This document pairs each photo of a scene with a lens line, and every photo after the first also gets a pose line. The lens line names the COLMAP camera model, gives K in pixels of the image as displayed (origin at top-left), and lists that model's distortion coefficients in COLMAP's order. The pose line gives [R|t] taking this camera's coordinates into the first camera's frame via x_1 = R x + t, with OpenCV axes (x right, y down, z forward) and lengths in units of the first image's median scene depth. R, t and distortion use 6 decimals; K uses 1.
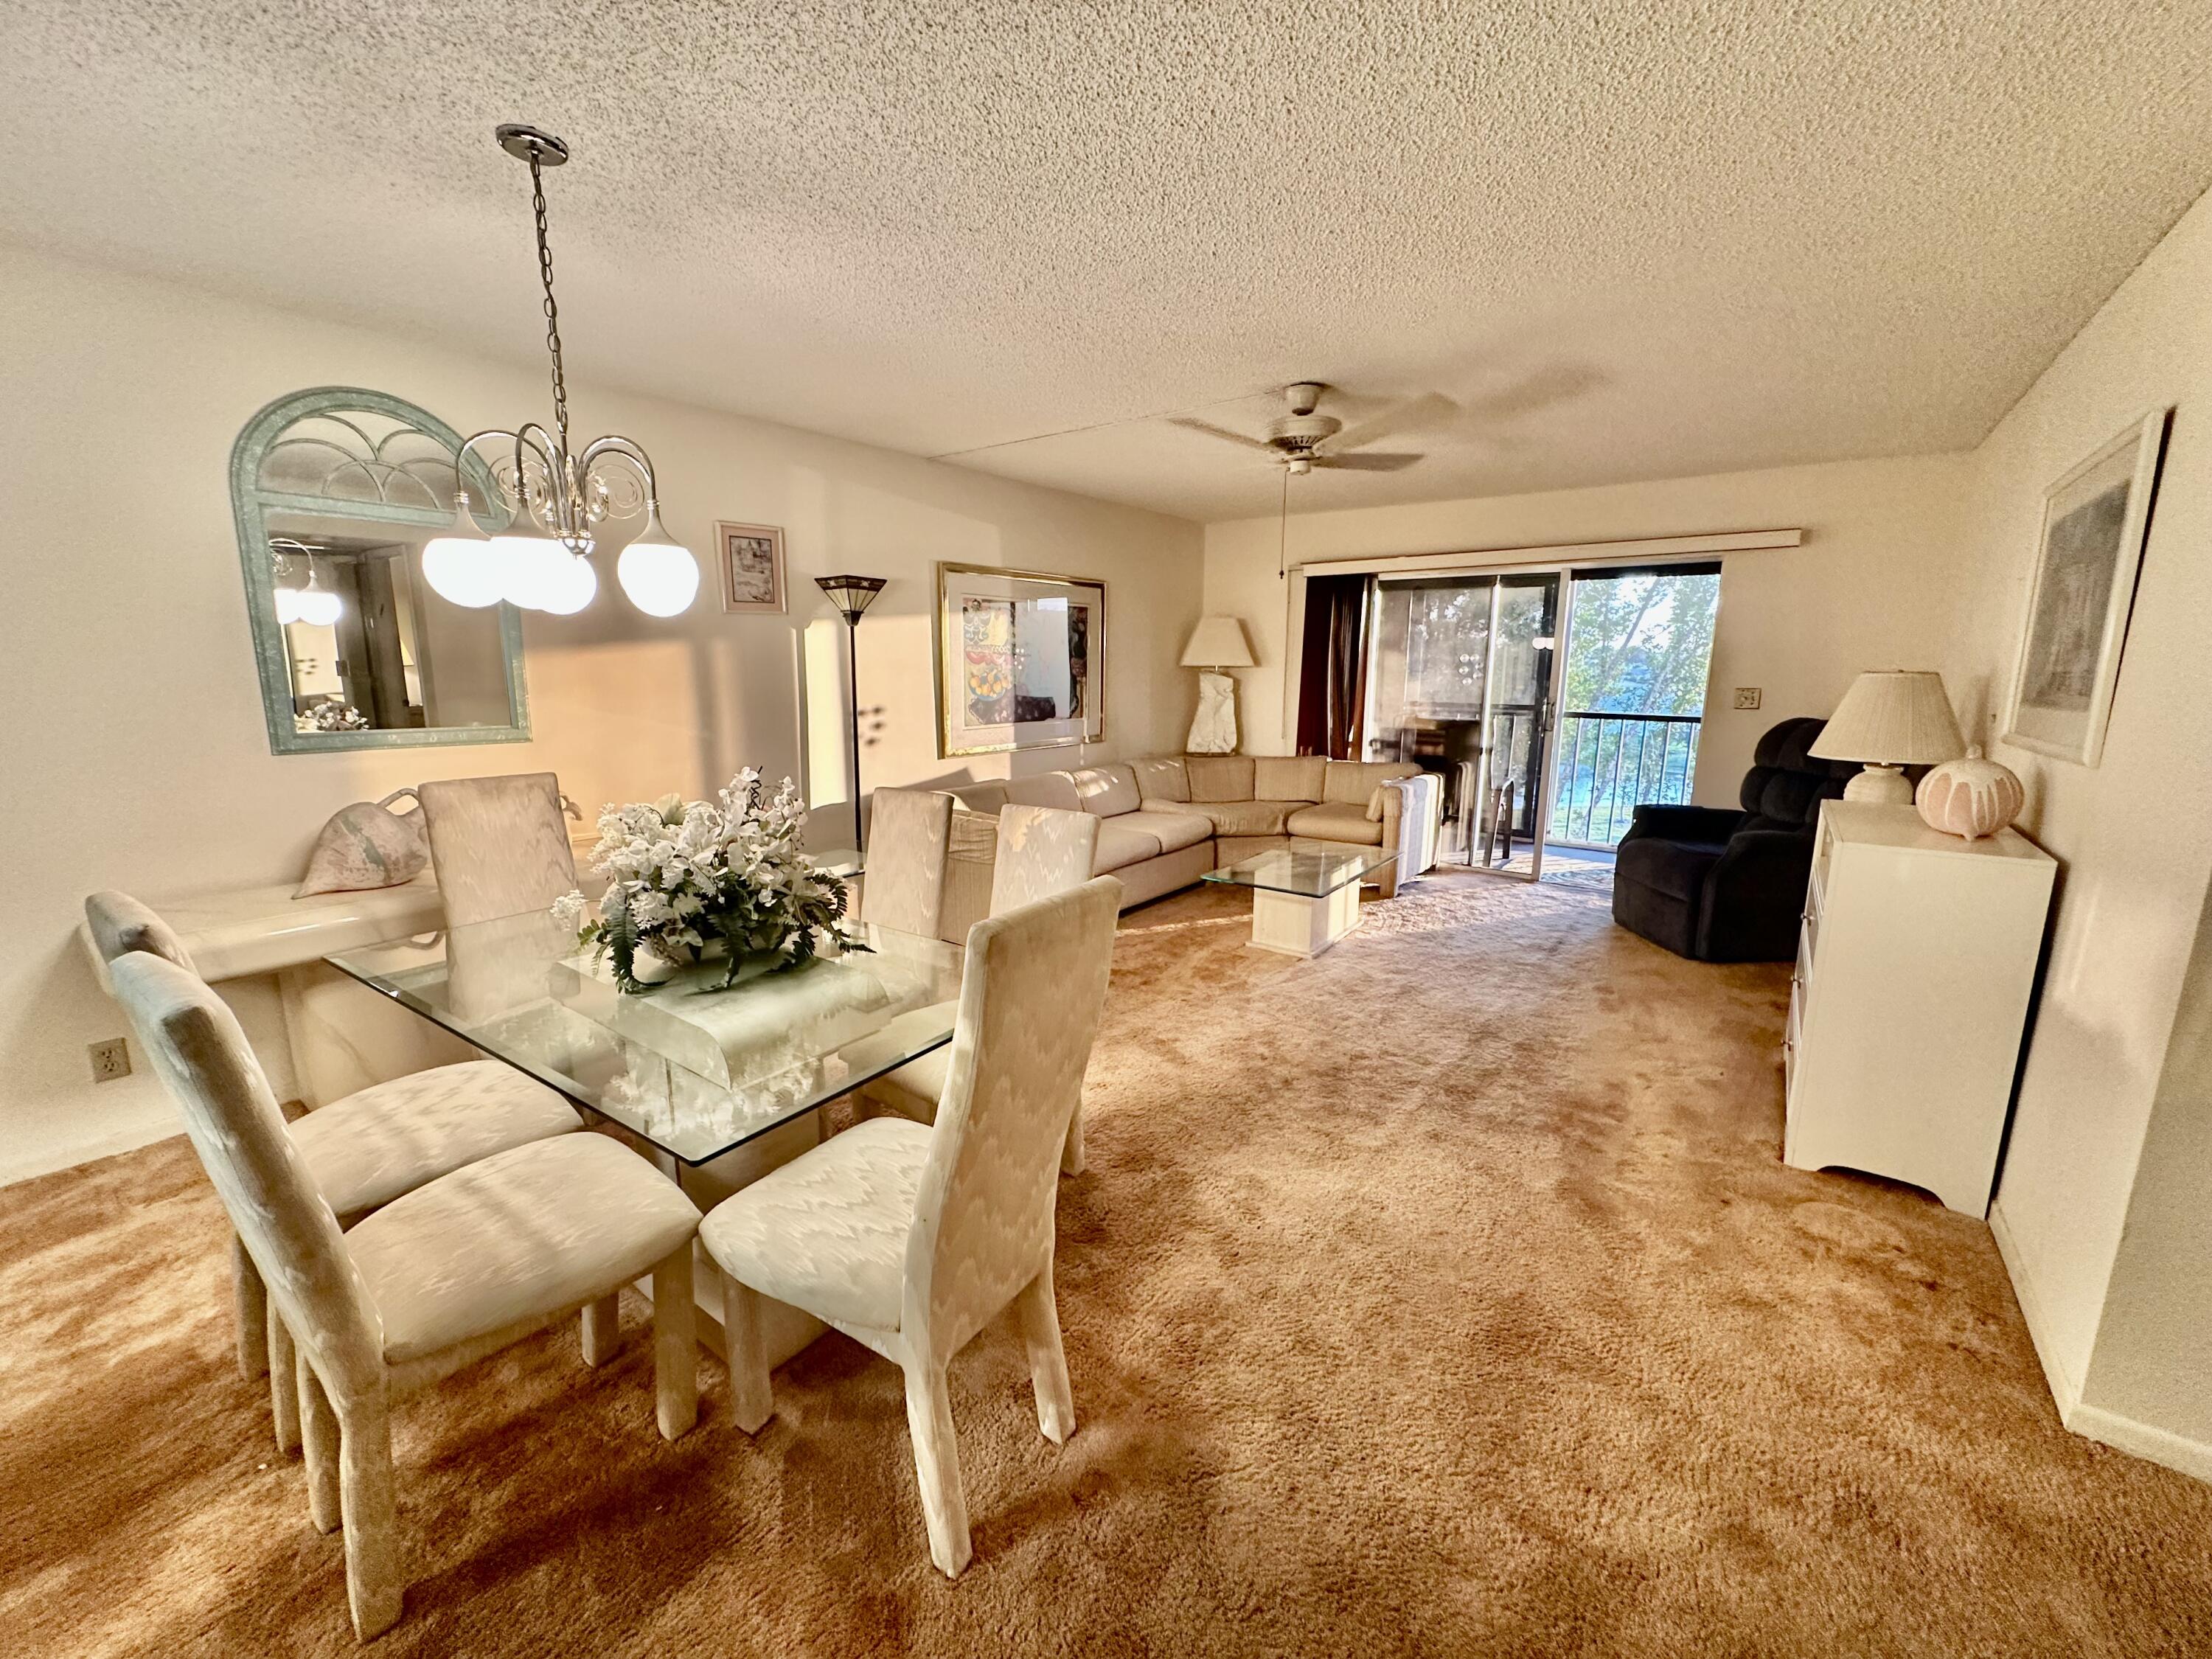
lens RADIAL K [[886.6, 0, 1106.0], [0, 886.6, 829.5], [0, 0, 1]] dist [-0.001653, -0.000556]
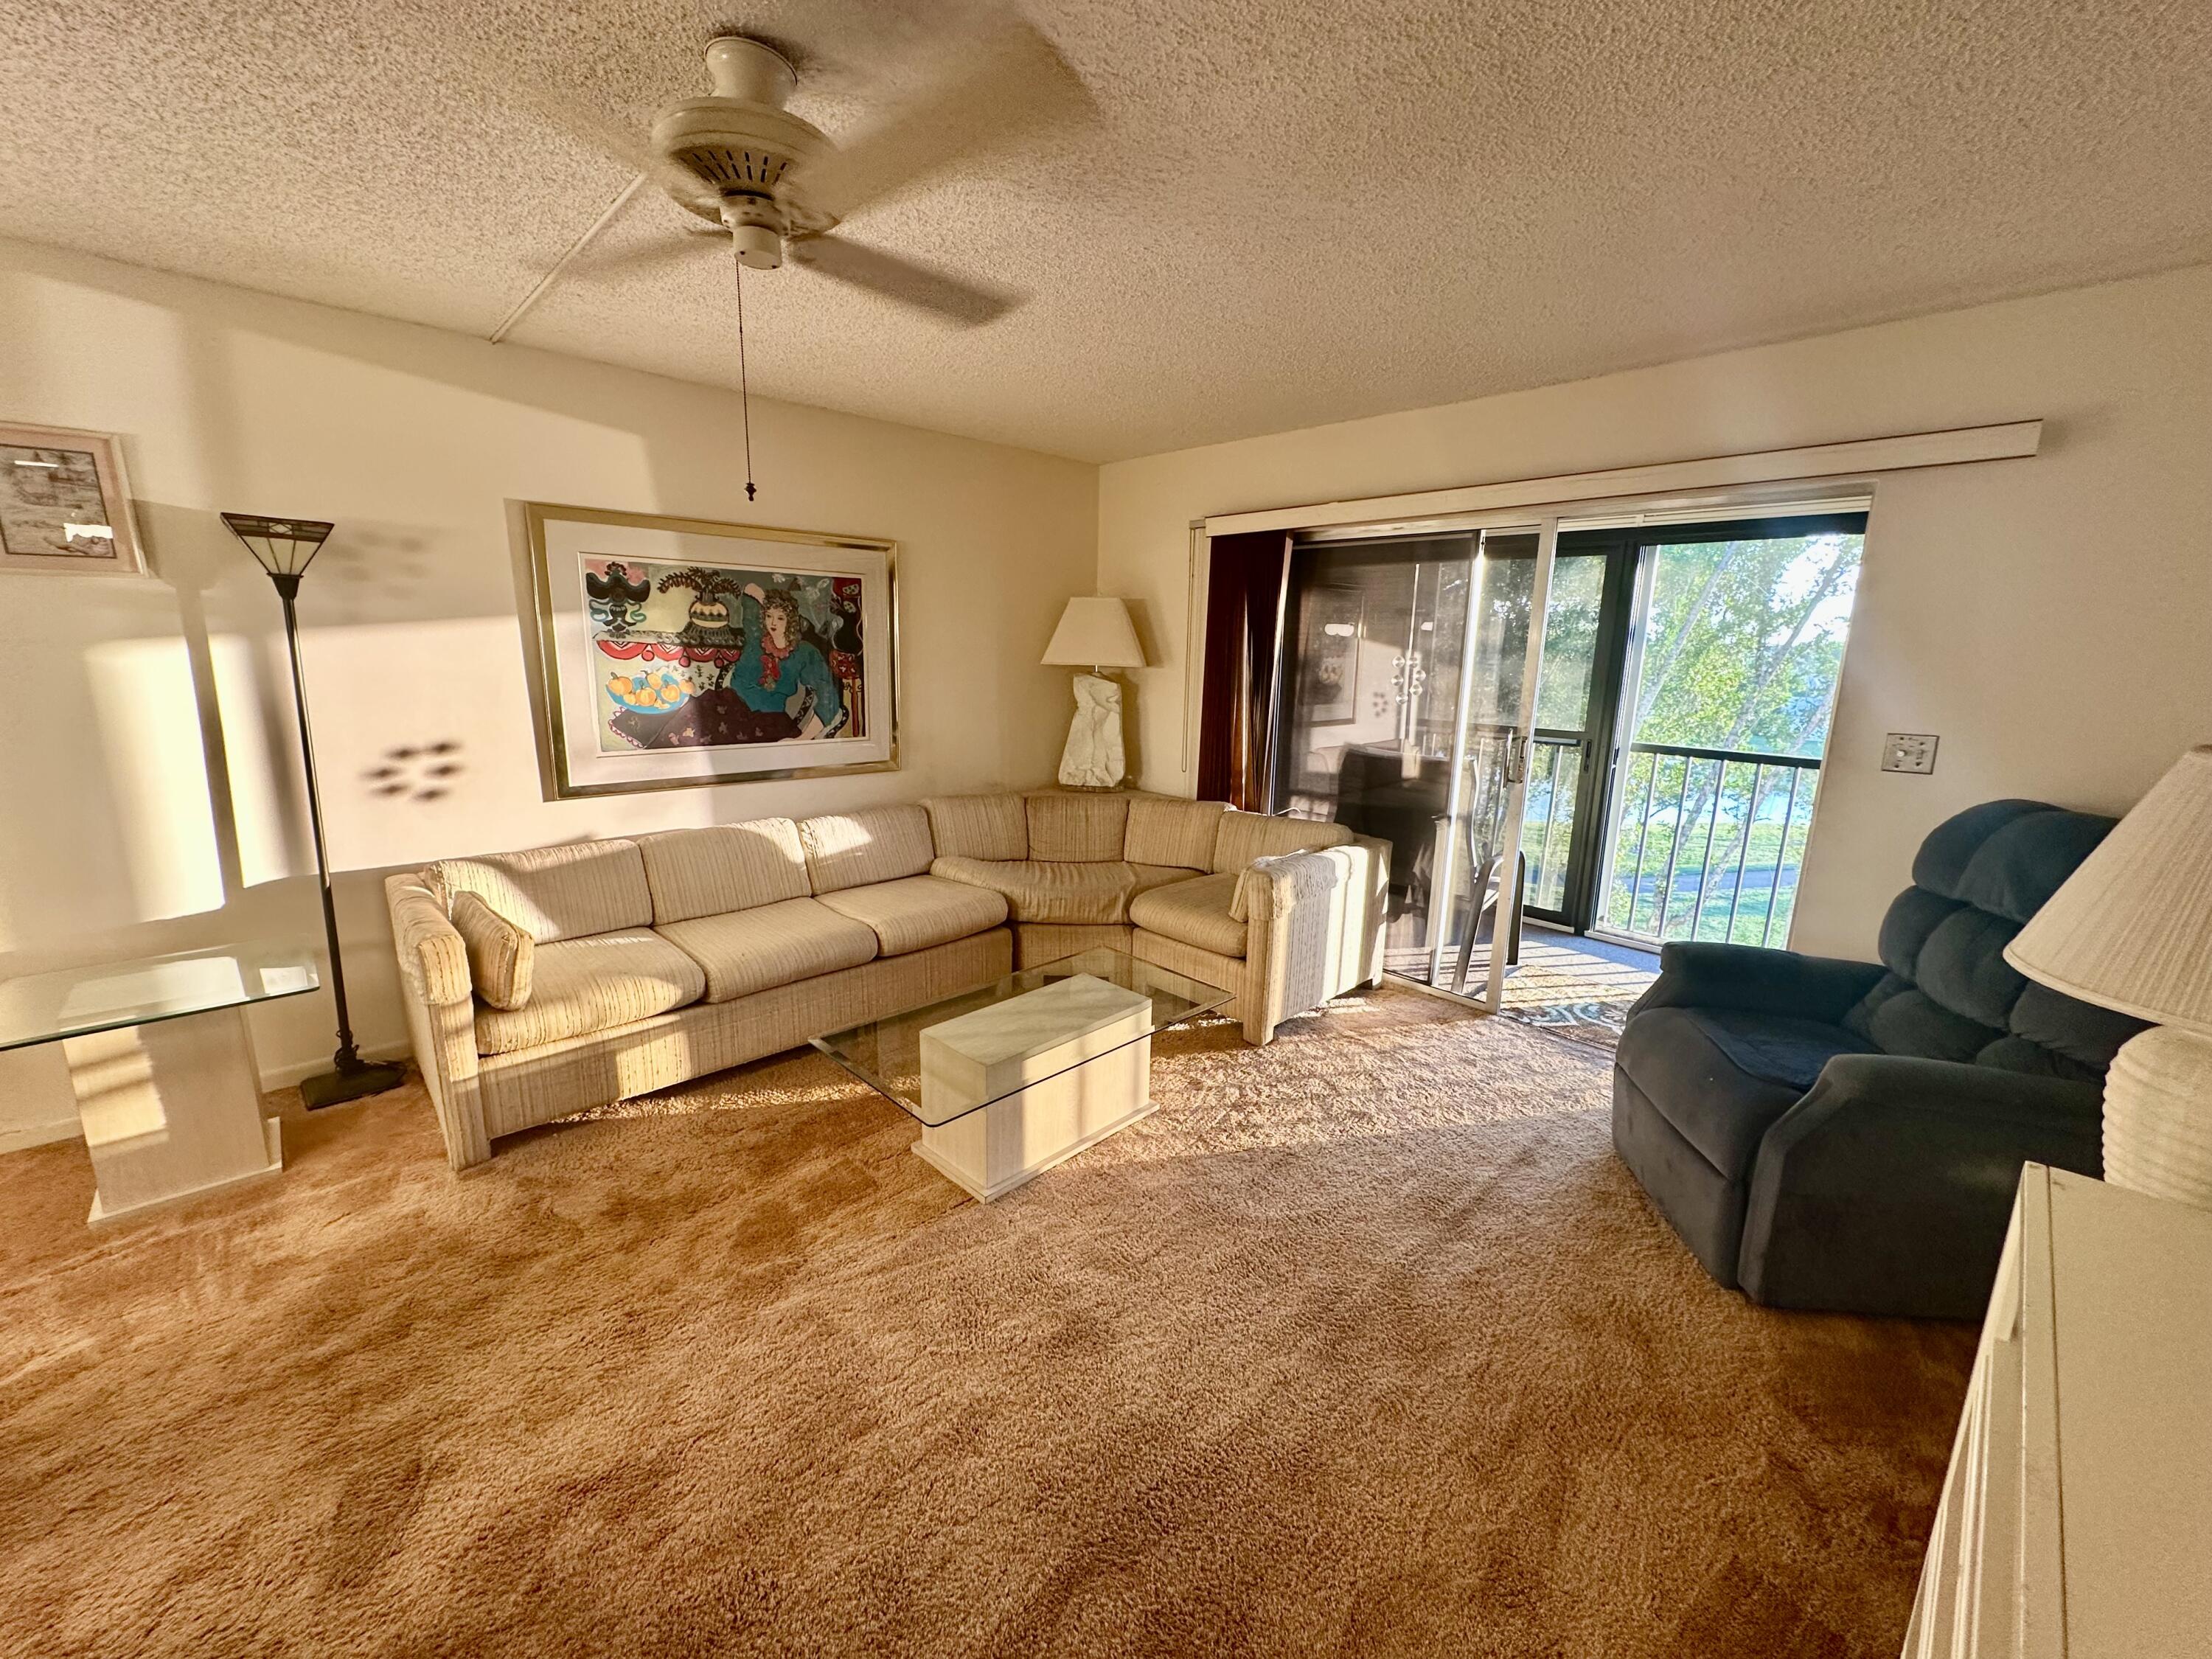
lens RADIAL K [[886.6, 0, 1106.0], [0, 886.6, 829.5], [0, 0, 1]] dist [-0.001653, -0.000556]
pose [[0.987324, 0.048202, -0.151223, 0.286835], [-0.045762, 0.998760, 0.019580, -0.078398], [0.151979, -0.012412, 0.988306, 0.348867]]
